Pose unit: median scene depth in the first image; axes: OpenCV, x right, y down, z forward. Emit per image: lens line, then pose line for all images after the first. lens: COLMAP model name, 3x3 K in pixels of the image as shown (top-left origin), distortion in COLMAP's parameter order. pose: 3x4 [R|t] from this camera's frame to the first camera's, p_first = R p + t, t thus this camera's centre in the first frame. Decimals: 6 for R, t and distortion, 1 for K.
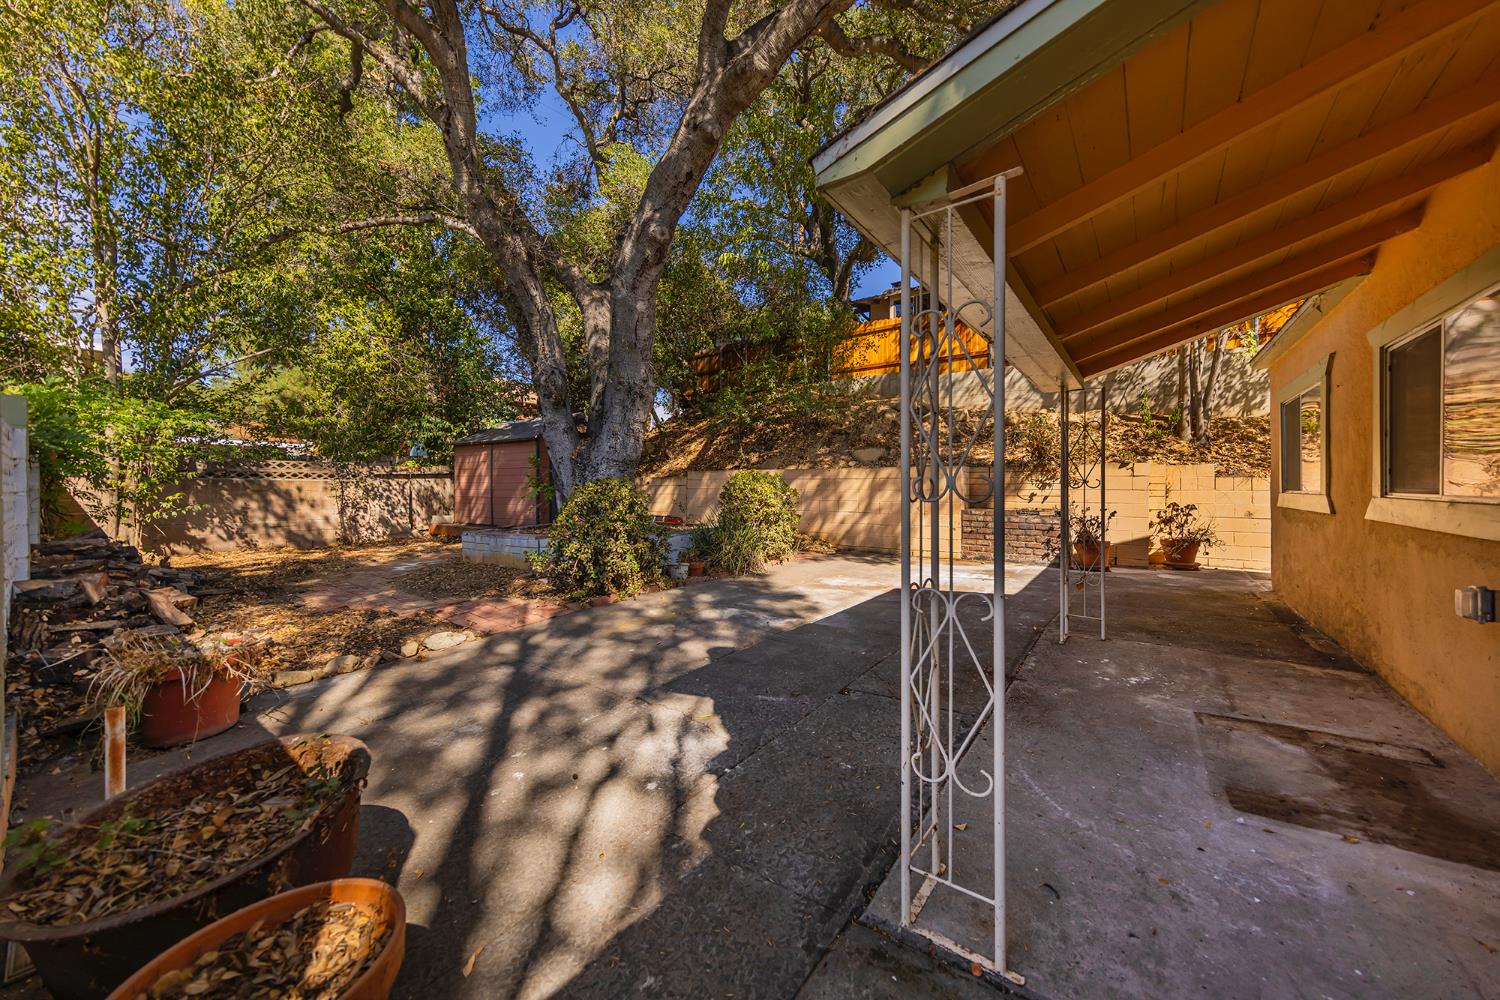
lens RADIAL K [[548.3, 0, 753.3], [0, 548.3, 490.9], [0, 0, 1]] dist [0.001118, 0.000187]
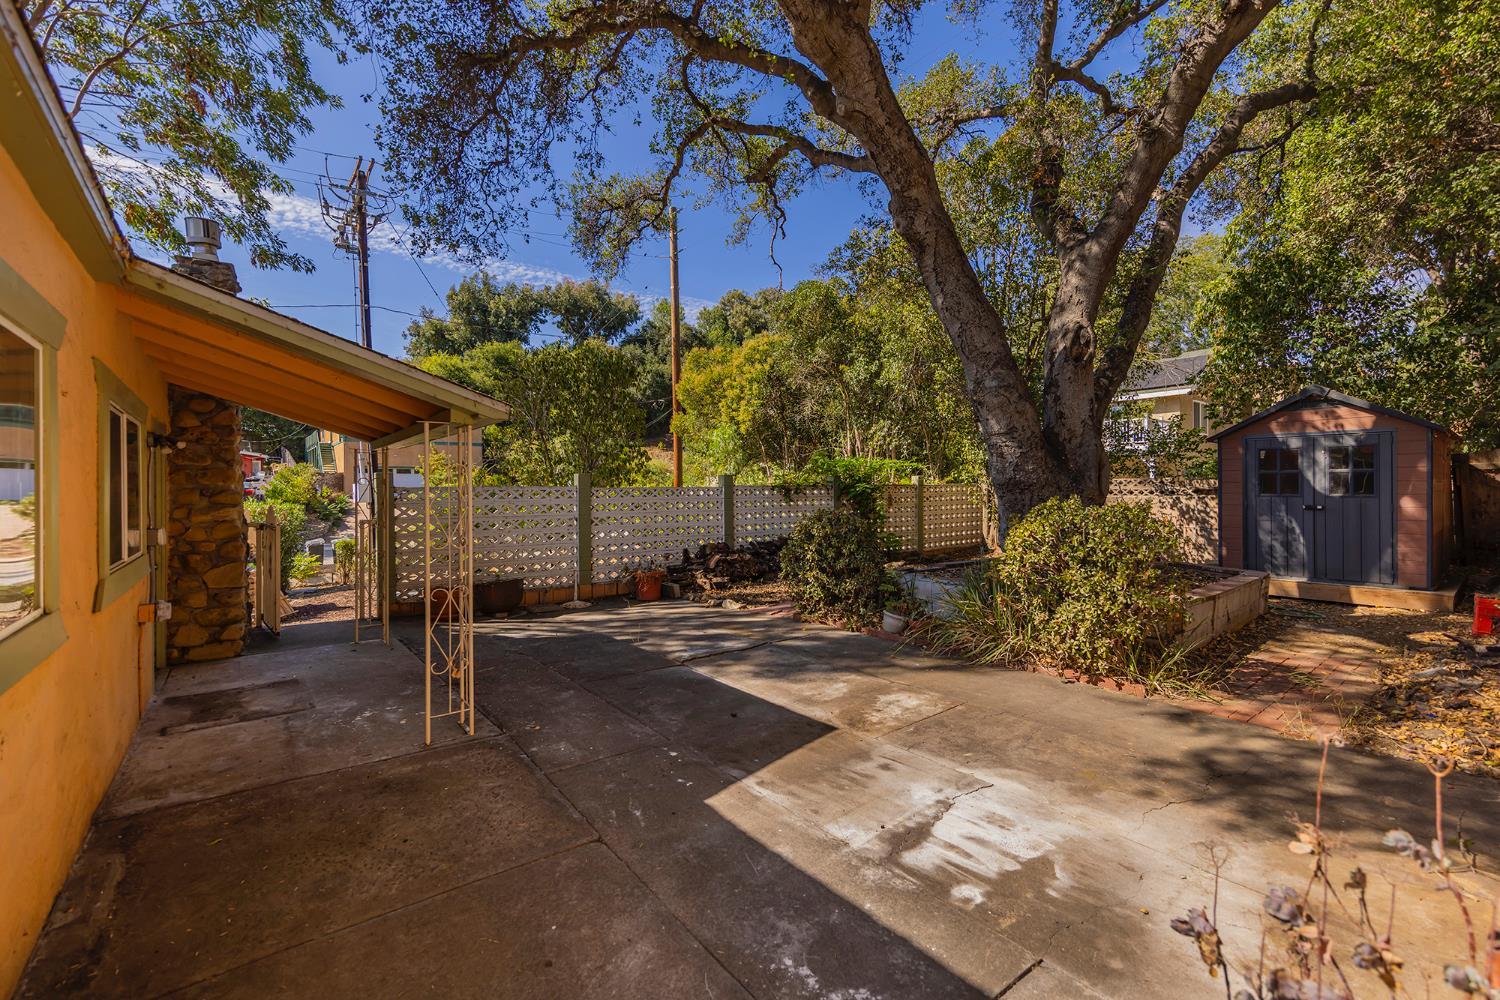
lens RADIAL K [[650.2, 0, 745.2], [0, 650.2, 494.3], [0, 0, 1]] dist [0.010743, 0.000147]
pose [[-0.295624, 0.009806, -0.955254, 1.674567], [0.001594, 0.999951, 0.009771, -0.112320], [0.955303, 0.001365, -0.295625, 2.056706]]
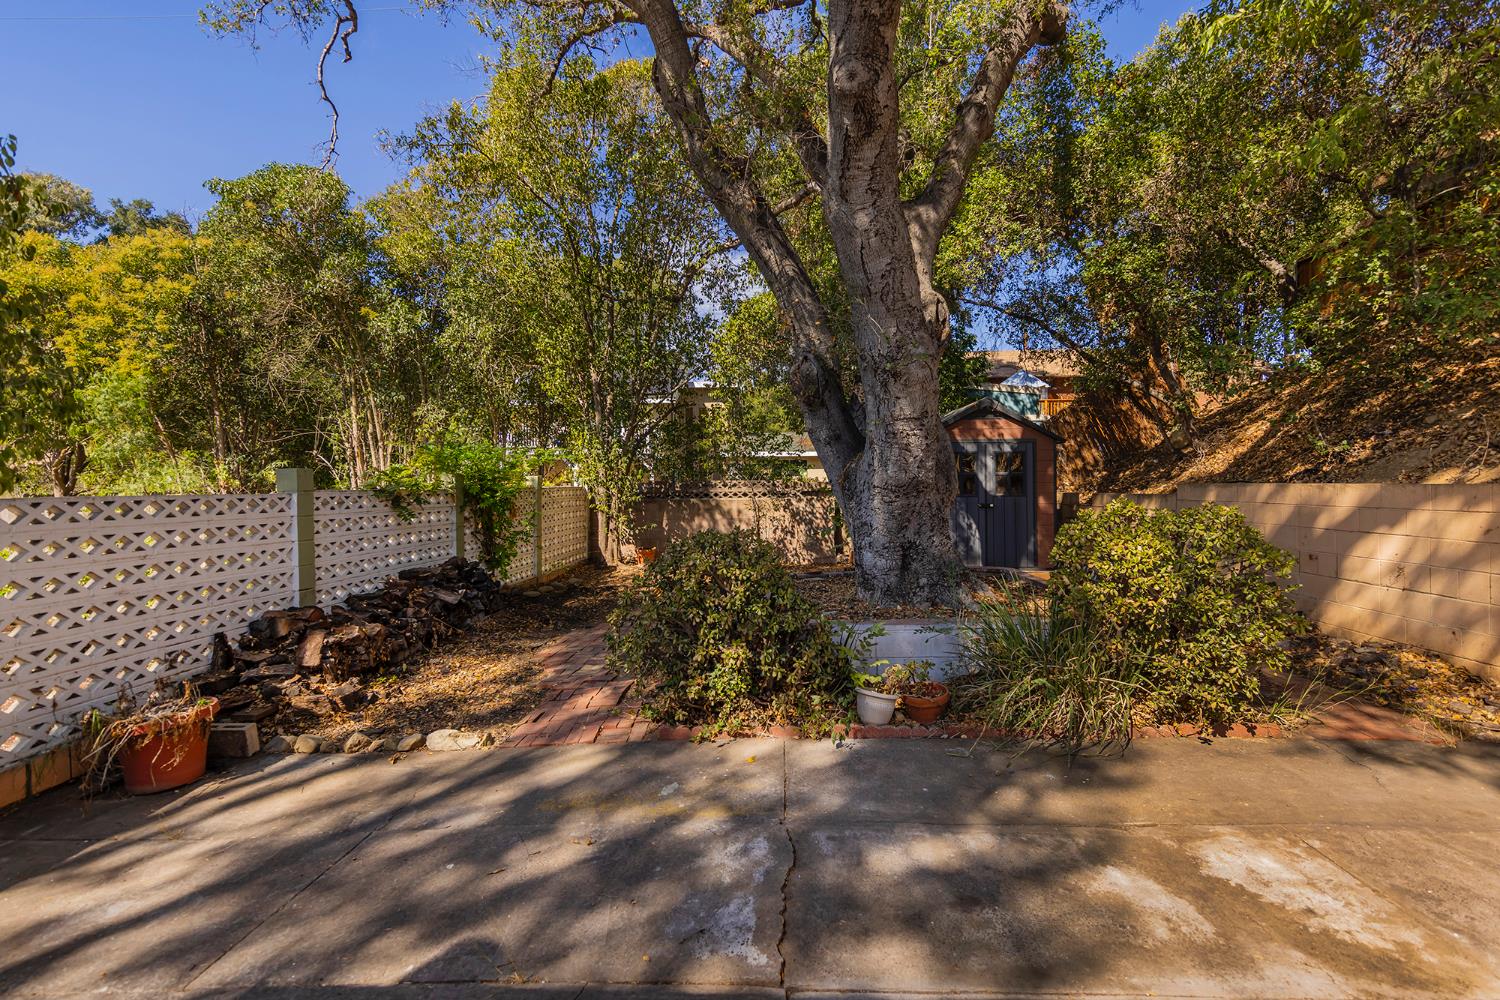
lens RADIAL K [[681.7, 0, 748.5], [0, 681.7, 489.5], [0, 0, 1]] dist [0.004659, 0.000802]
pose [[0.547974, -0.004212, -0.836485, 0.642750], [0.010268, 0.999946, 0.001692, -0.119356], [0.836432, -0.009516, 0.547988, 1.024565]]
